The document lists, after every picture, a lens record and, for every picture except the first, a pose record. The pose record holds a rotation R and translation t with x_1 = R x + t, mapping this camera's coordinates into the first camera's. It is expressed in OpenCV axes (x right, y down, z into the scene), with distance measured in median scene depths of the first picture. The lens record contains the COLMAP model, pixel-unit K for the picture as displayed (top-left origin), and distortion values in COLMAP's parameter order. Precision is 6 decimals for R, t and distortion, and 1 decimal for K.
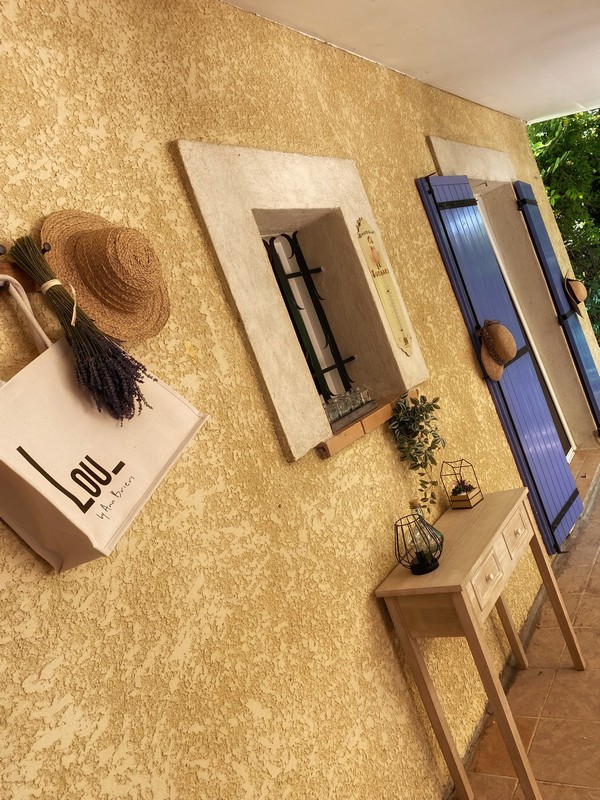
lens RADIAL K [[601.0, 0, 299.0], [0, 601.0, 399.2], [0, 0, 1]] dist [0.004407, 0.000446]
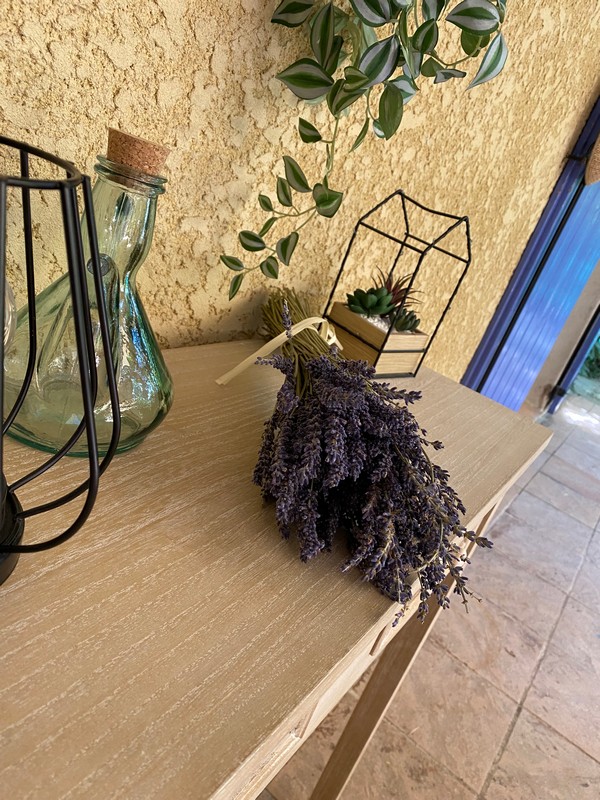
lens RADIAL K [[601.0, 0, 300.1], [0, 601.0, 399.2], [0, 0, 1]] dist [0.004407, 0.000446]
pose [[0.770342, 0.574912, 0.275770, 0.193937], [-0.635295, 0.729008, 0.254847, 0.139511], [-0.054524, -0.371515, 0.926824, 0.751179]]
